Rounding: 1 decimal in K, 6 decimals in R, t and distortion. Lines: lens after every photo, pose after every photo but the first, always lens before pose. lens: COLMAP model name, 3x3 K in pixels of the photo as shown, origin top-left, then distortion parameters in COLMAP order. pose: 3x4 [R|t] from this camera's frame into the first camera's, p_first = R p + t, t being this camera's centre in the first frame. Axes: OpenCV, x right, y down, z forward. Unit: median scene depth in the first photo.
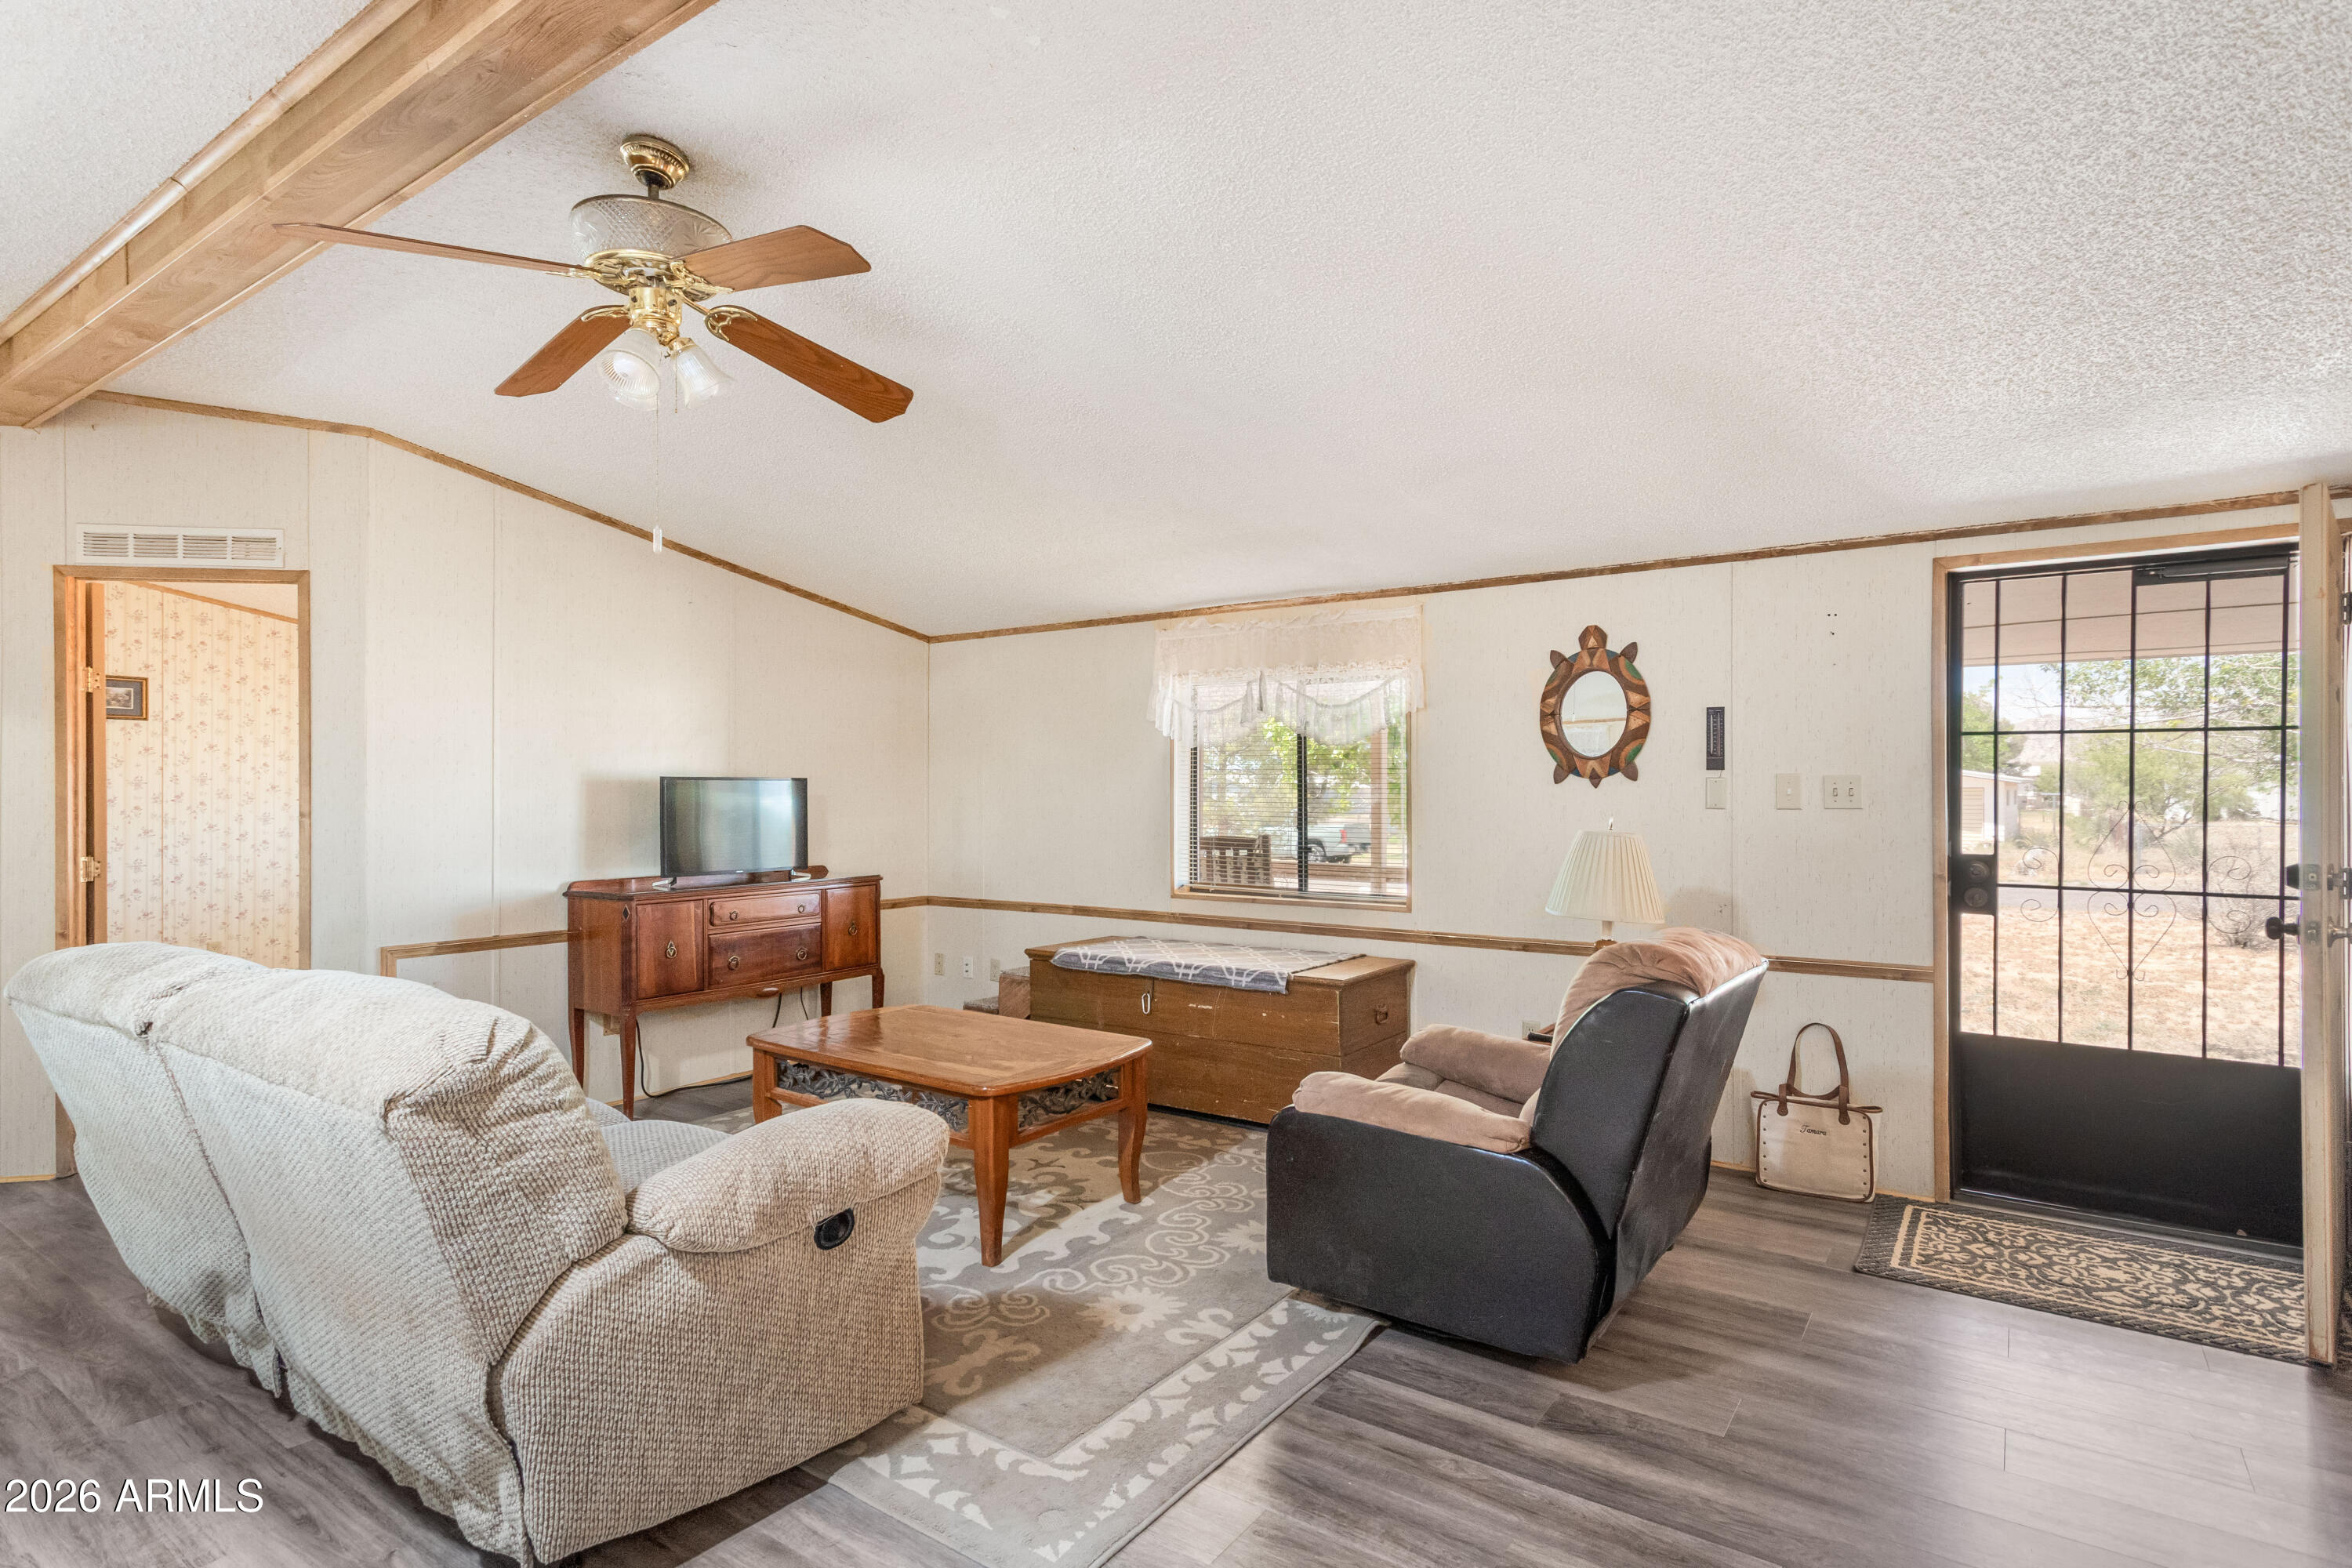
lens RADIAL K [[1208.0, 0, 1176.0], [0, 1208.0, 784.0], [0, 0, 1]] dist [-0.001373, -0.000117]
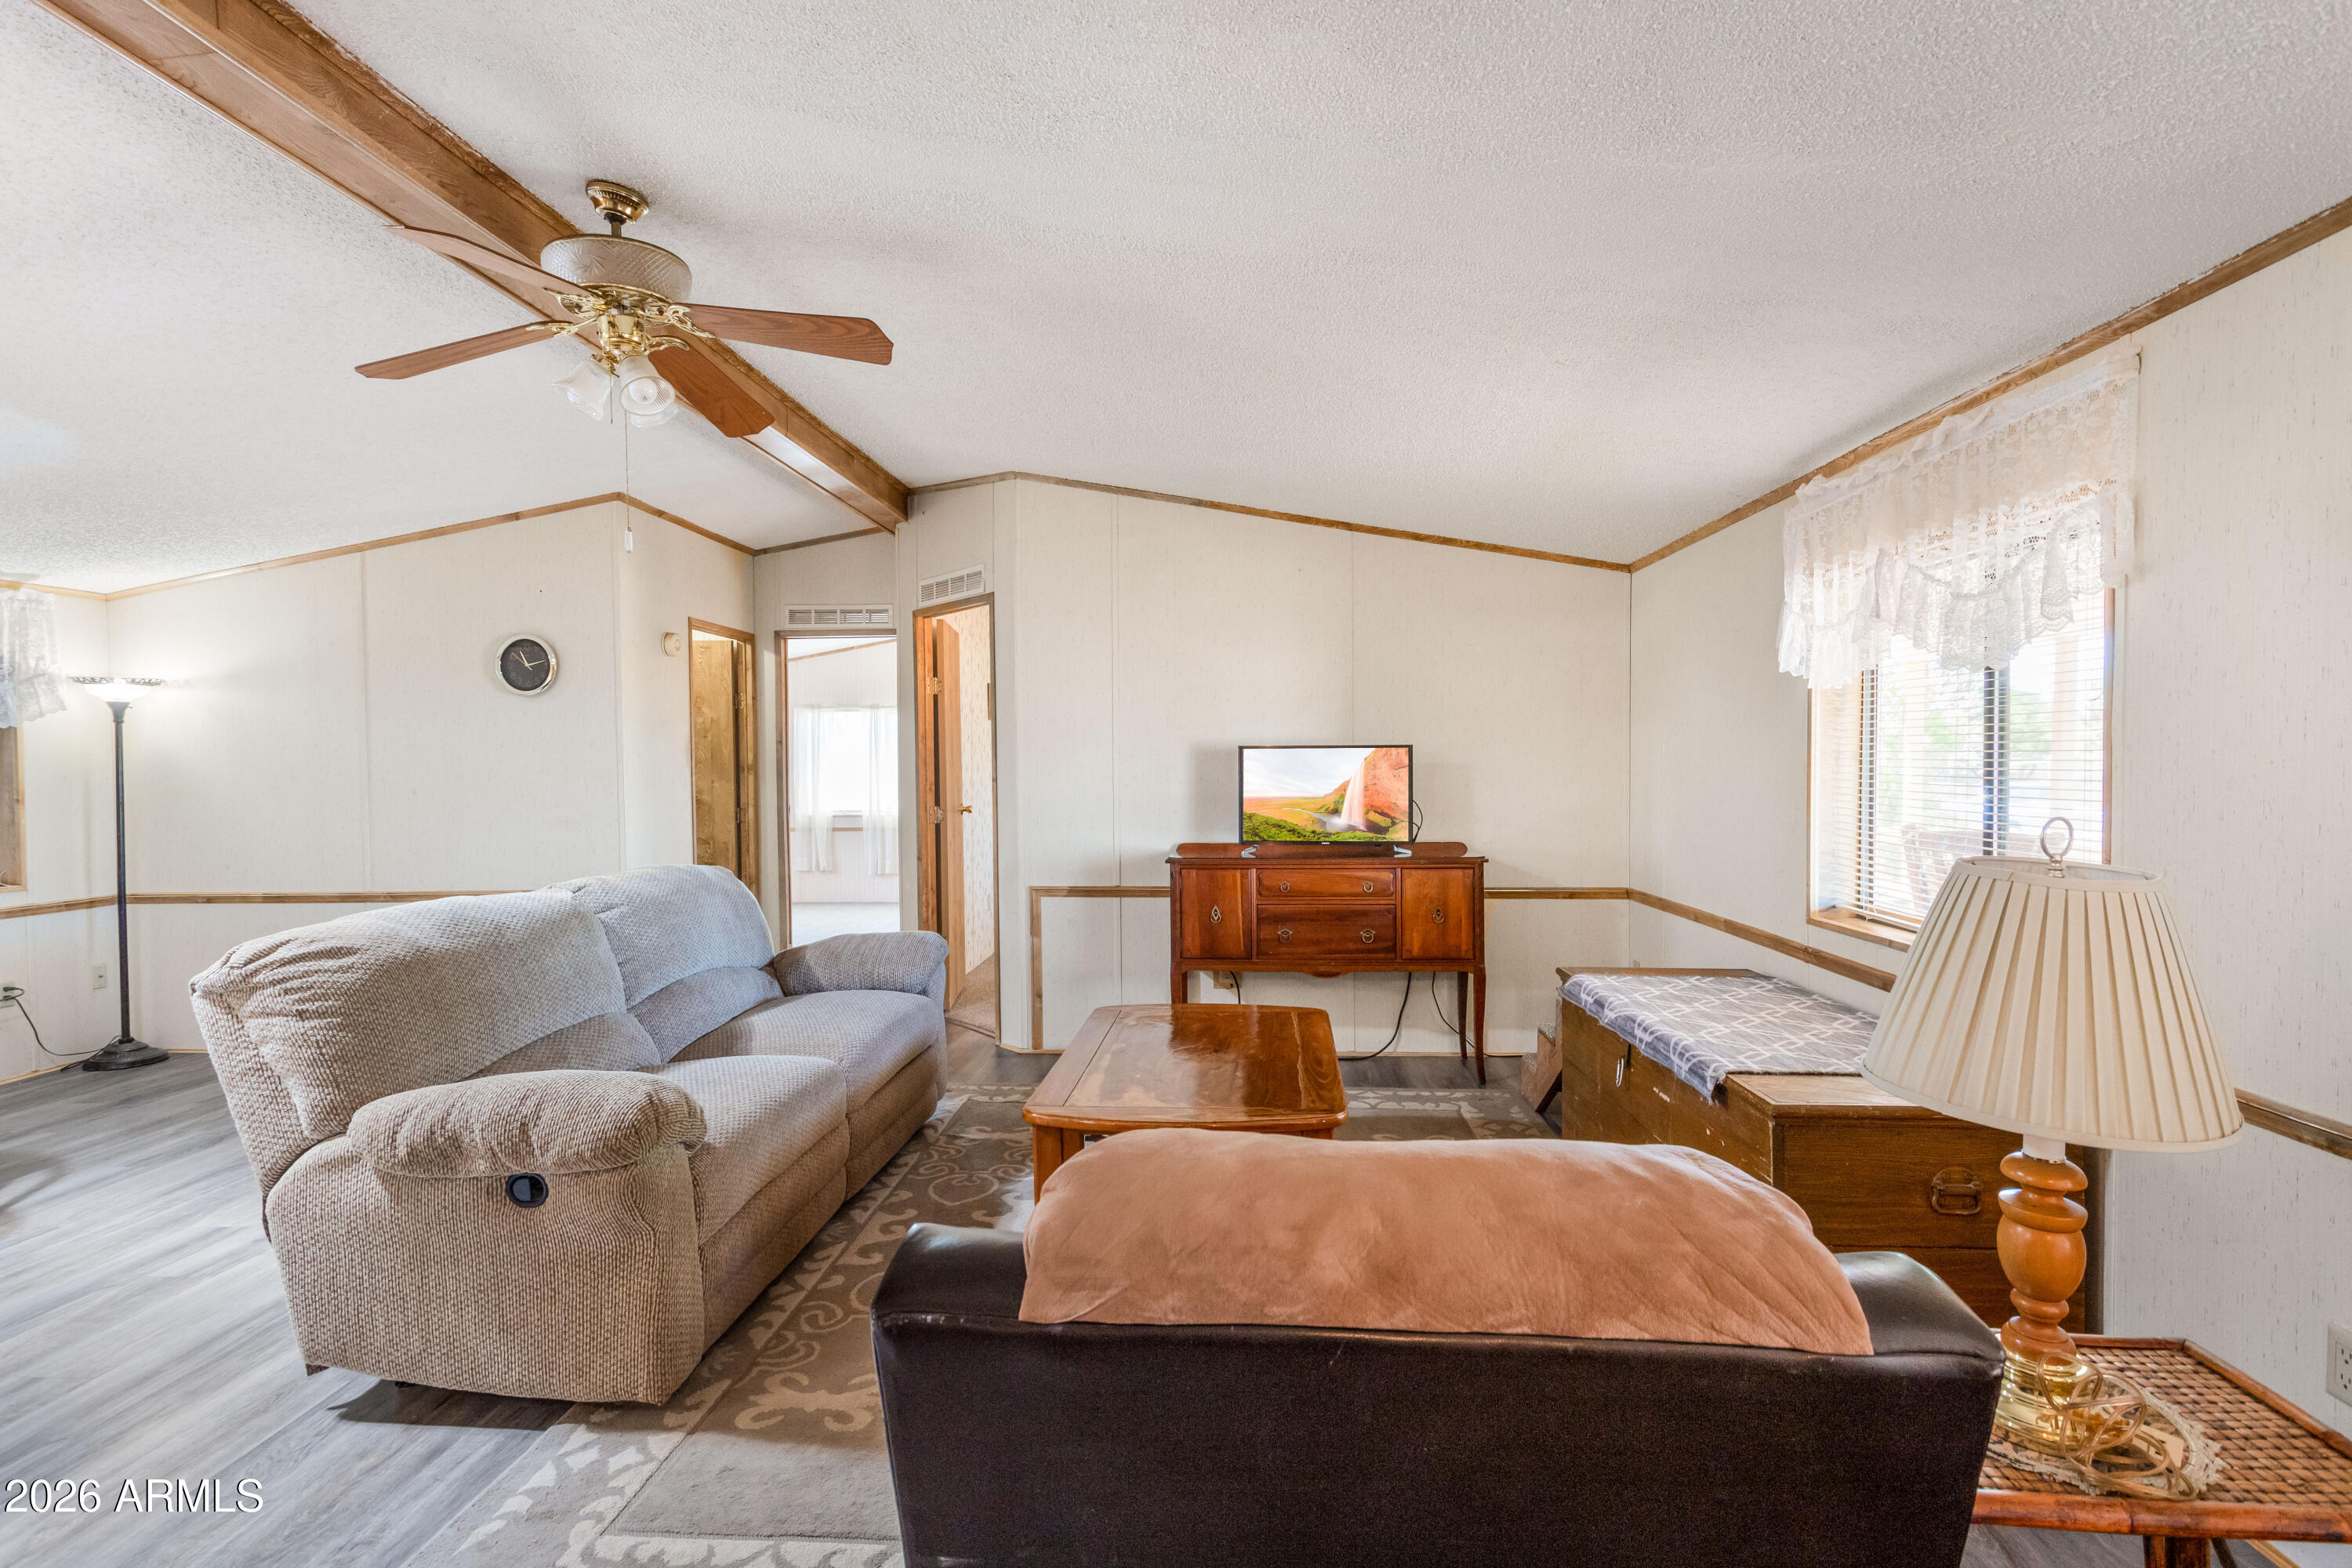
lens RADIAL K [[1162.7, 0, 1176.0], [0, 1162.7, 784.0], [0, 0, 1]] dist [0.004485, 0.000785]
pose [[0.514821, 0.016228, -0.857144, 0.407720], [0.011340, 0.999604, 0.025736, -0.000171], [0.857223, -0.022970, 0.514433, 0.460873]]
